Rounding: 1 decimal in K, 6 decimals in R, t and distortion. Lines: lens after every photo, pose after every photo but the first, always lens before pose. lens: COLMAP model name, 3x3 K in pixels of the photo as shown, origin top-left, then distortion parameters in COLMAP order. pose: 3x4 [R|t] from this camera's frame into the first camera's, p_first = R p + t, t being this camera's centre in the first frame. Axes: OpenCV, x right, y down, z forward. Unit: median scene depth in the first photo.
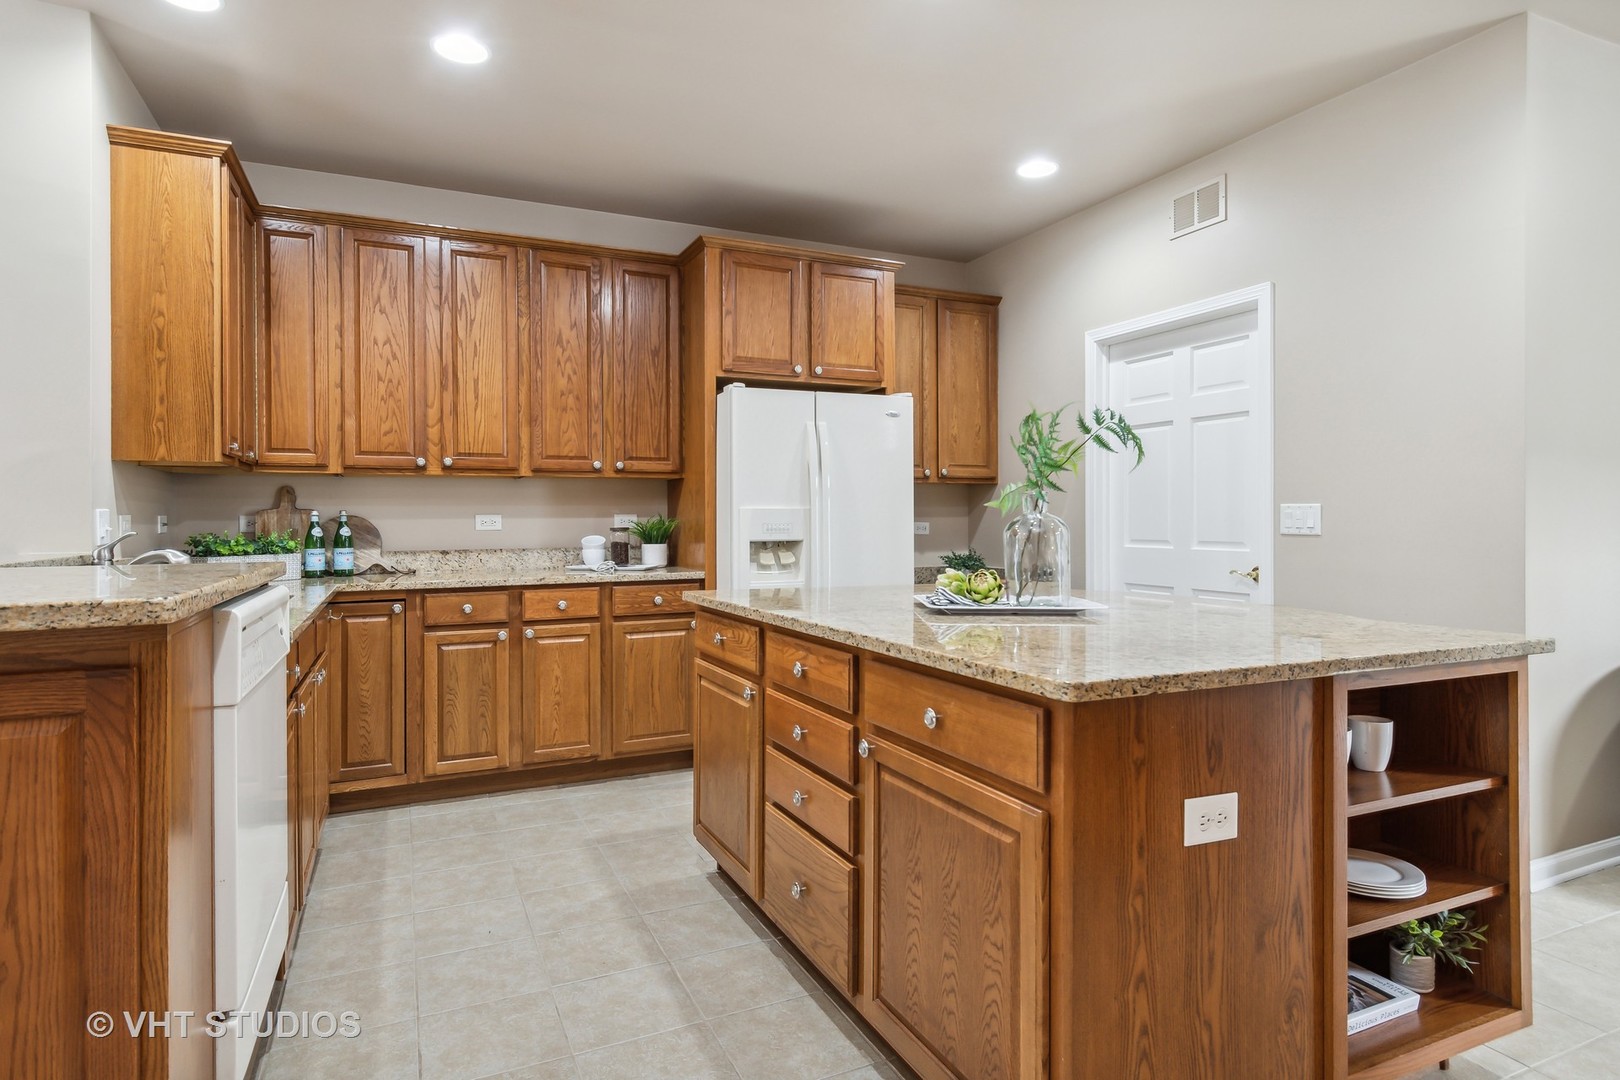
lens RADIAL K [[865.6, 0, 811.4], [0, 865.6, 531.4], [0, 0, 1]] dist [0.001557, -0.002891]
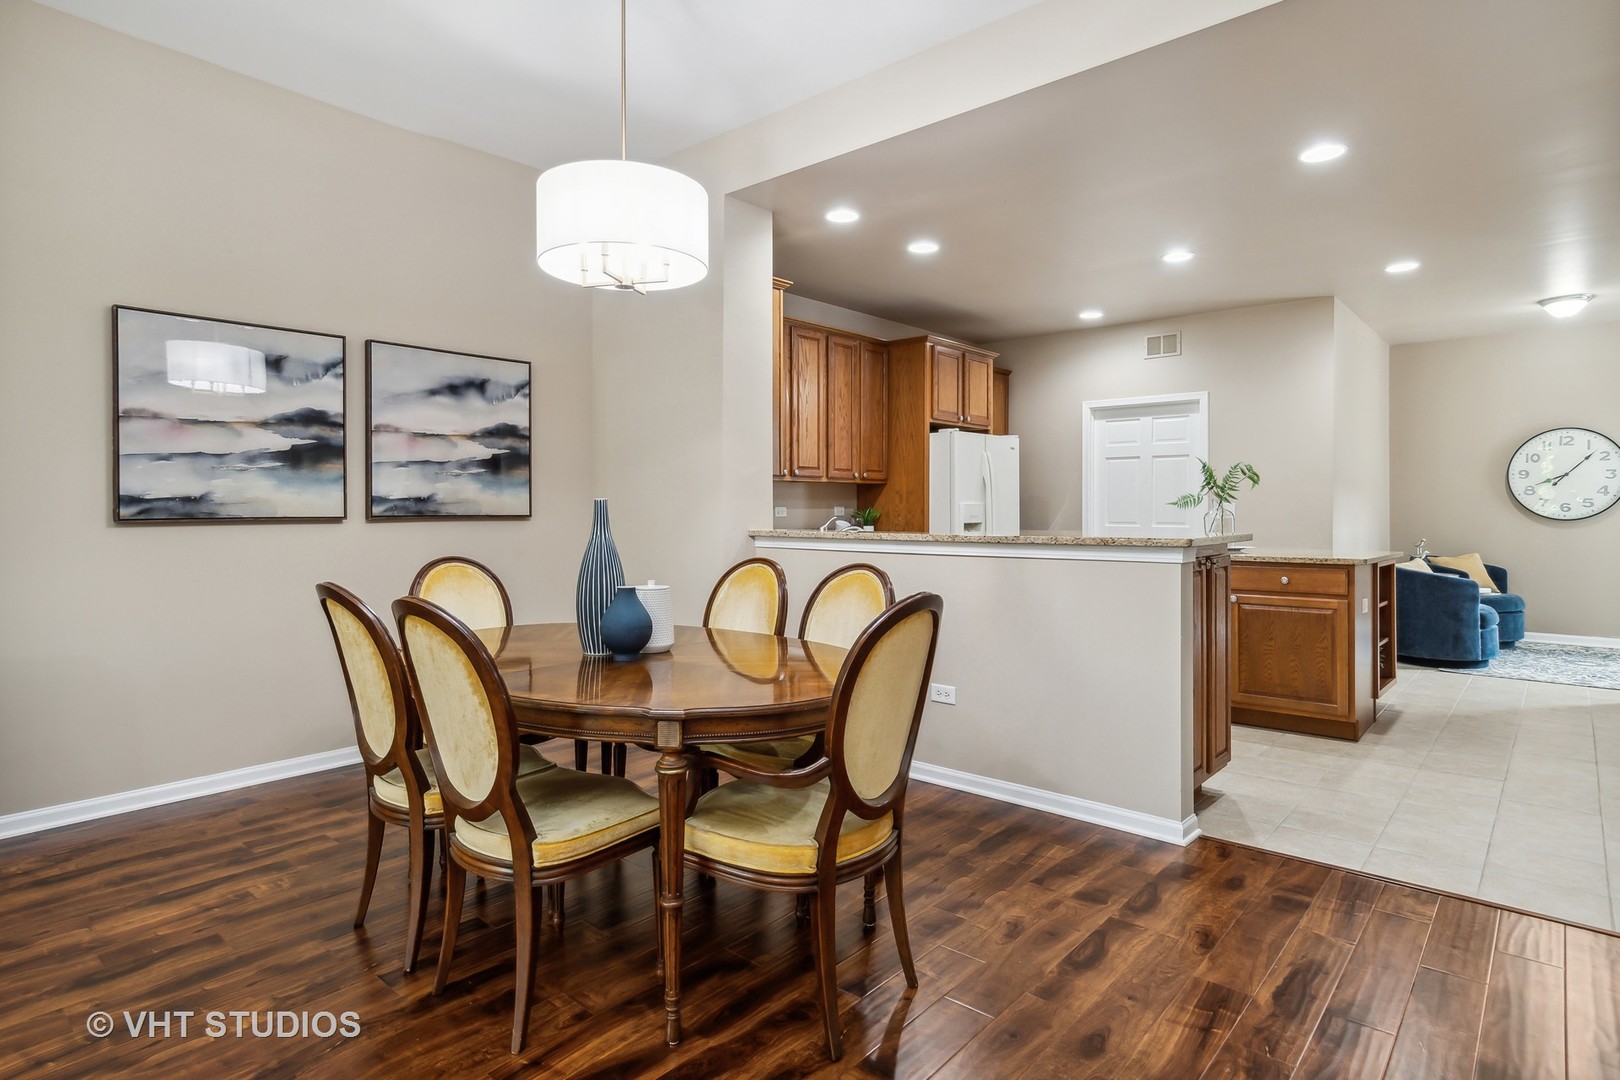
lens RADIAL K [[865.6, 0, 801.7], [0, 865.6, 529.0], [0, 0, 1]] dist [0.001557, -0.002891]
pose [[0.916495, -0.007014, 0.399985, -1.016018], [0.003291, 0.999945, 0.009995, 0.004532], [-0.400033, -0.007844, 0.916467, -0.408466]]
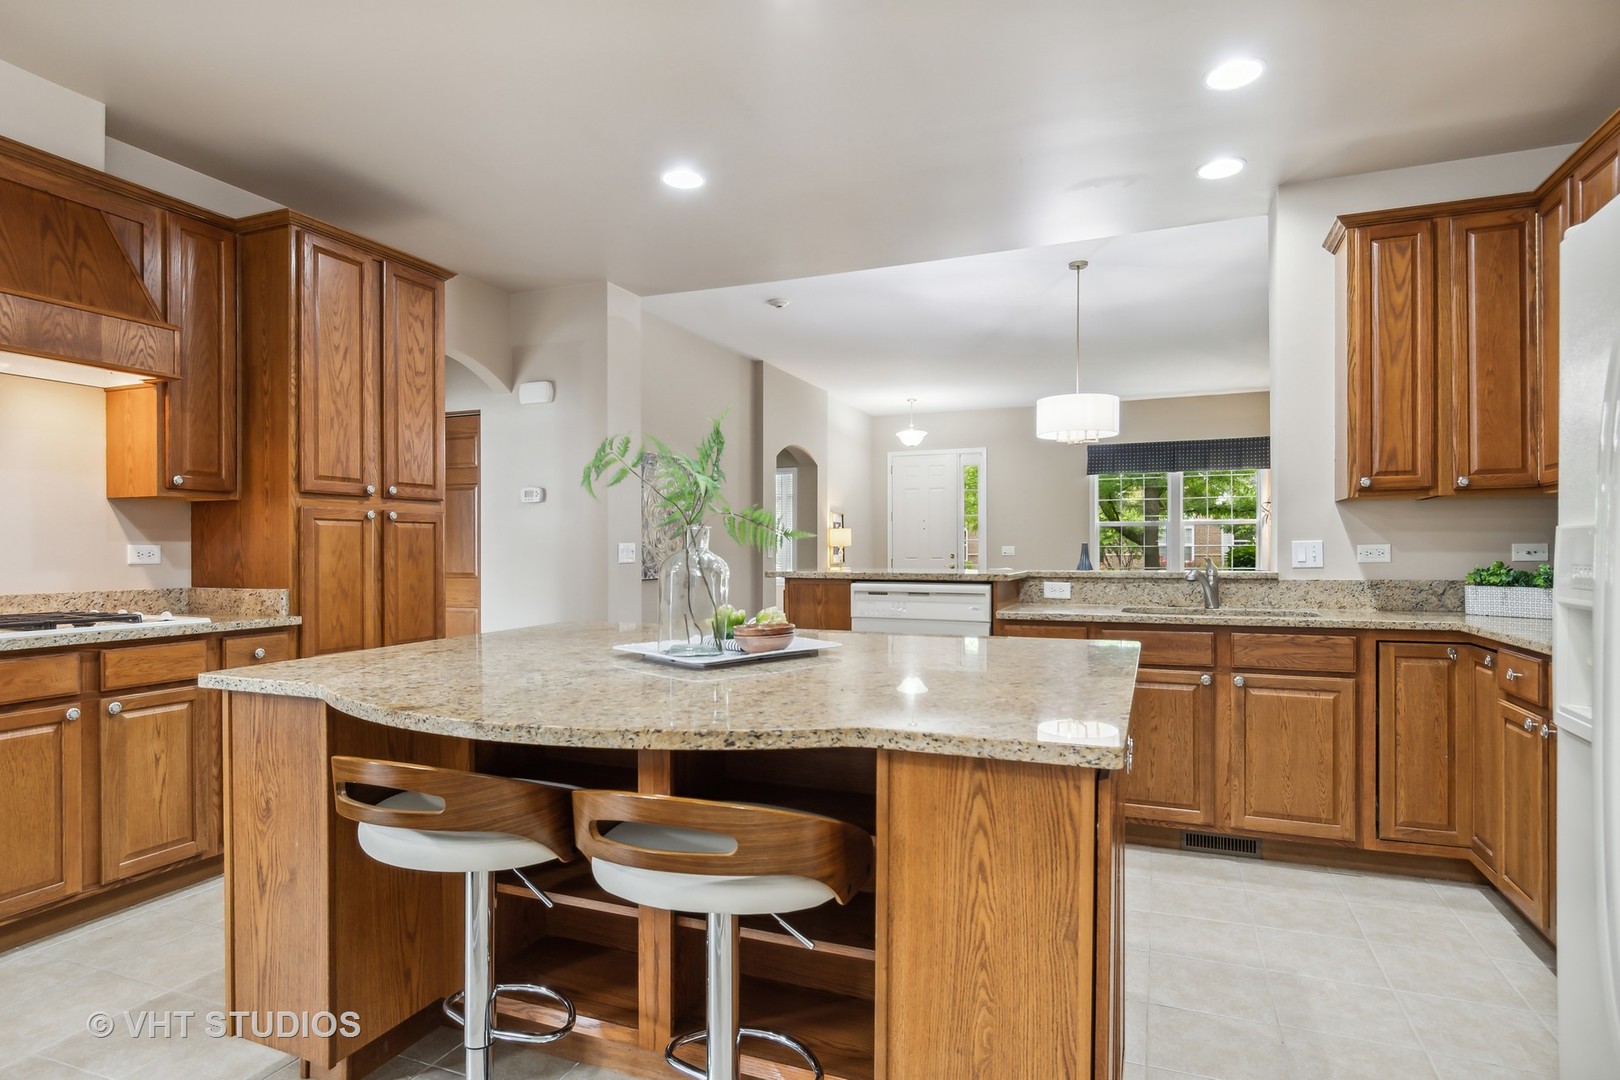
lens RADIAL K [[865.6, 0, 797.7], [0, 865.6, 550.1], [0, 0, 1]] dist [0.001557, -0.002891]
pose [[-0.746123, 0.008460, -0.665754, 0.455420], [0.001974, 0.999943, 0.010494, -0.019764], [0.665805, 0.006516, -0.746097, 1.010327]]
